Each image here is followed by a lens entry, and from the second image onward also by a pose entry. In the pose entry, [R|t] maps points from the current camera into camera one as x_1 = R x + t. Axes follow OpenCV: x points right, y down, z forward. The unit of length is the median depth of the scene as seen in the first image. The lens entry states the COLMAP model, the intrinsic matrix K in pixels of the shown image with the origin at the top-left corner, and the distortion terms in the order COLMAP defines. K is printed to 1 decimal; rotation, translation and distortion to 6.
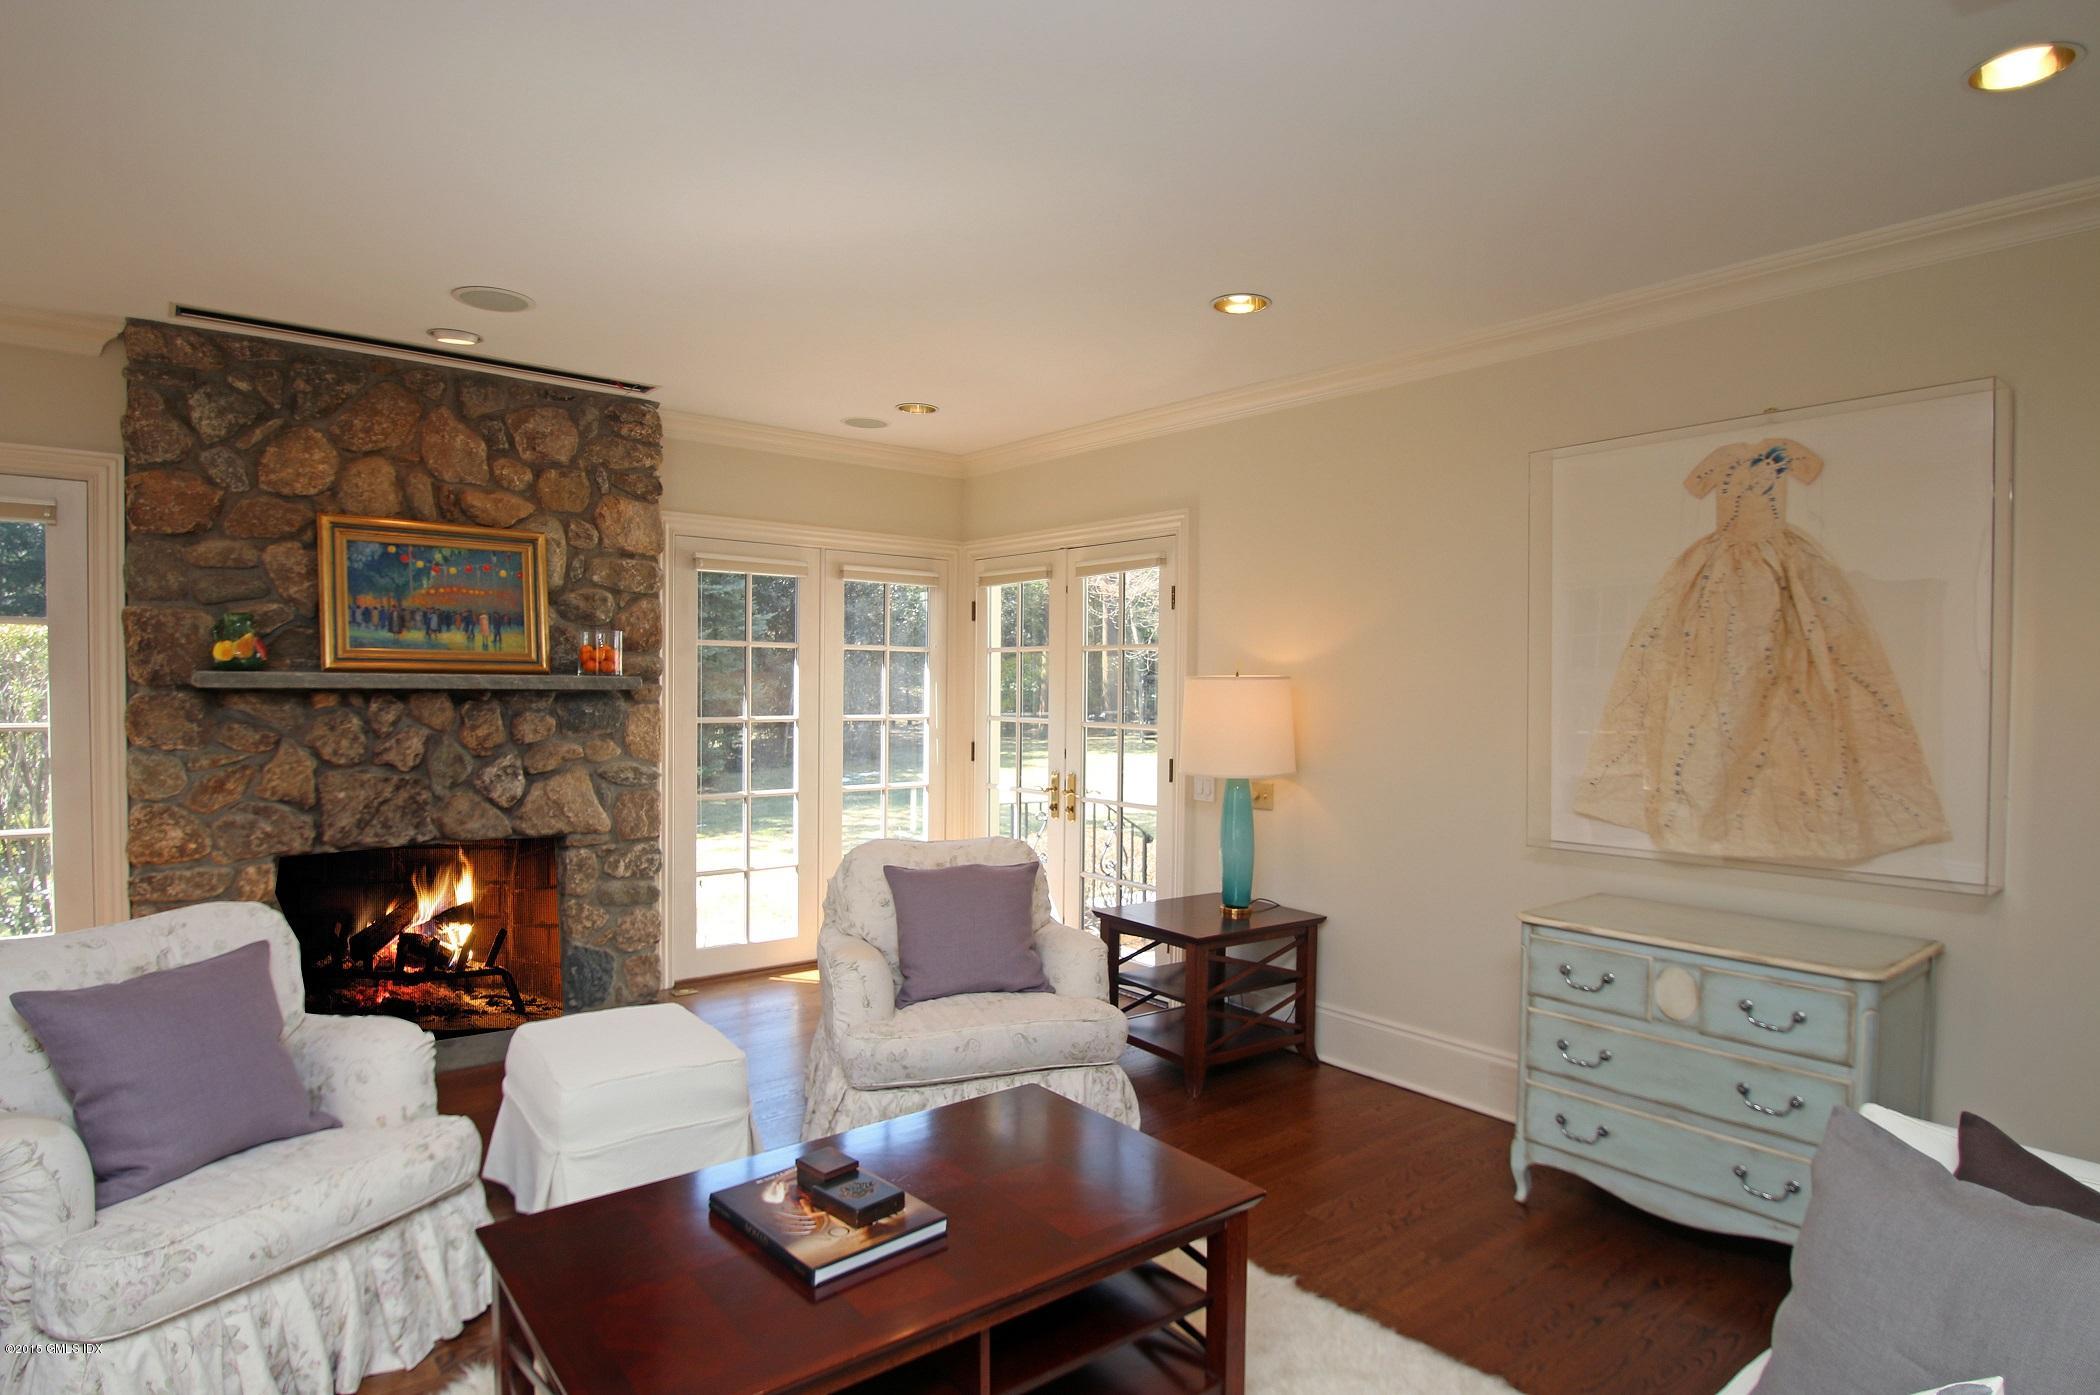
lens RADIAL K [[1134.2, 0, 1048.7], [0, 1134.2, 728.5], [0, 0, 1]] dist [-0.014936, -0.001012]
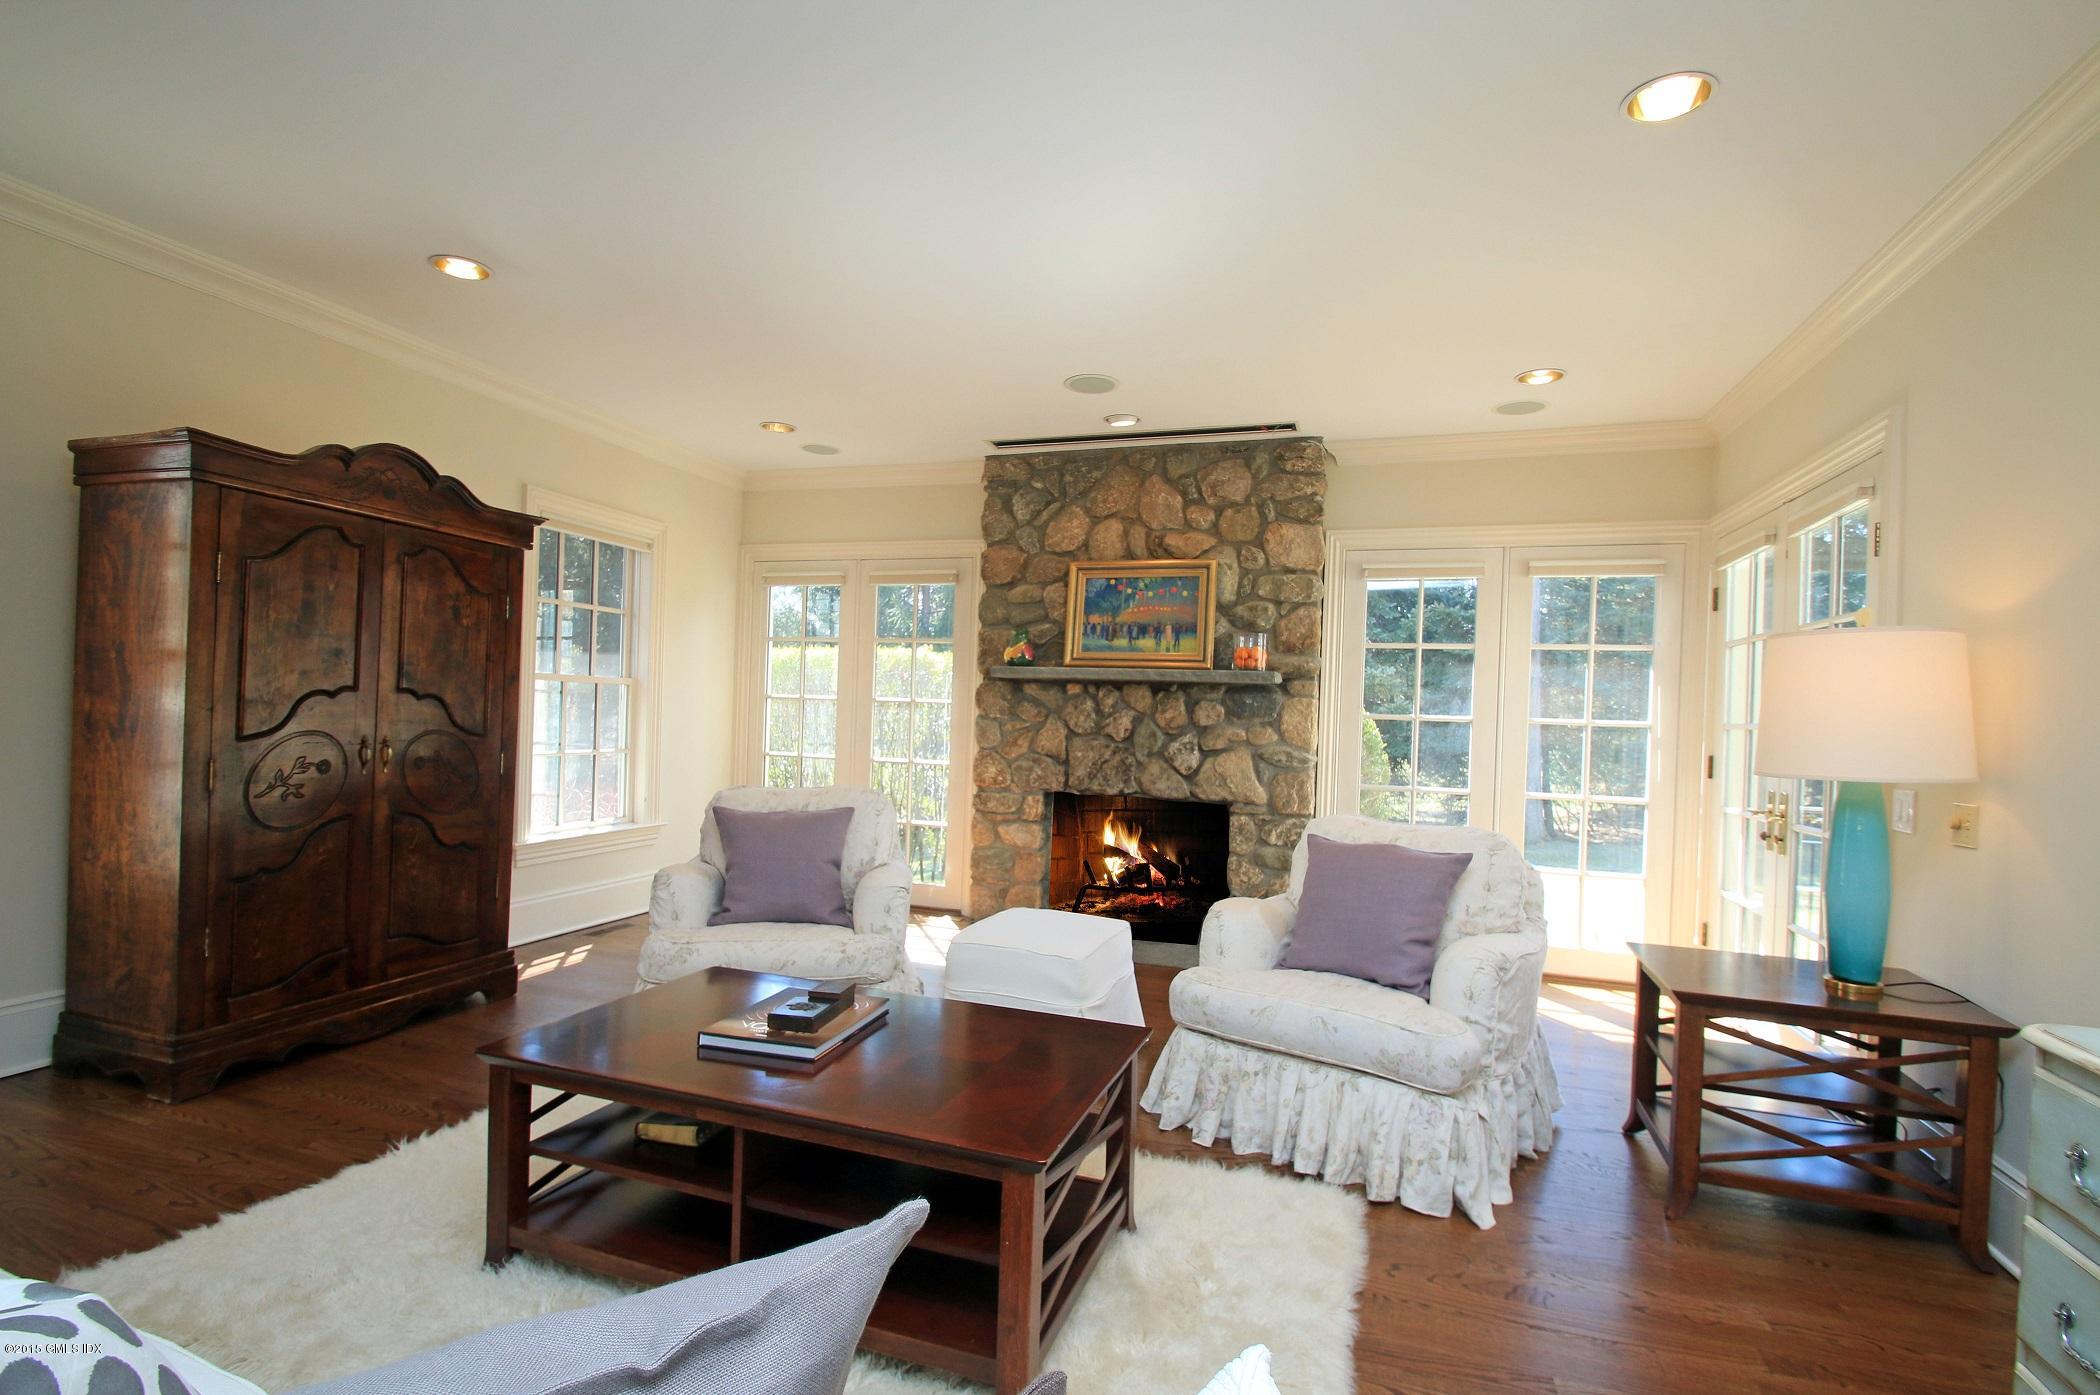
lens RADIAL K [[966.2, 0, 1047.0], [0, 966.2, 723.0], [0, 0, 1]] dist [0.002836, -0.010719]
pose [[0.535281, 0.013520, -0.844566, 0.377155], [-0.061330, 0.997855, -0.022896, 0.047217], [0.842445, 0.064053, 0.534962, 0.282971]]
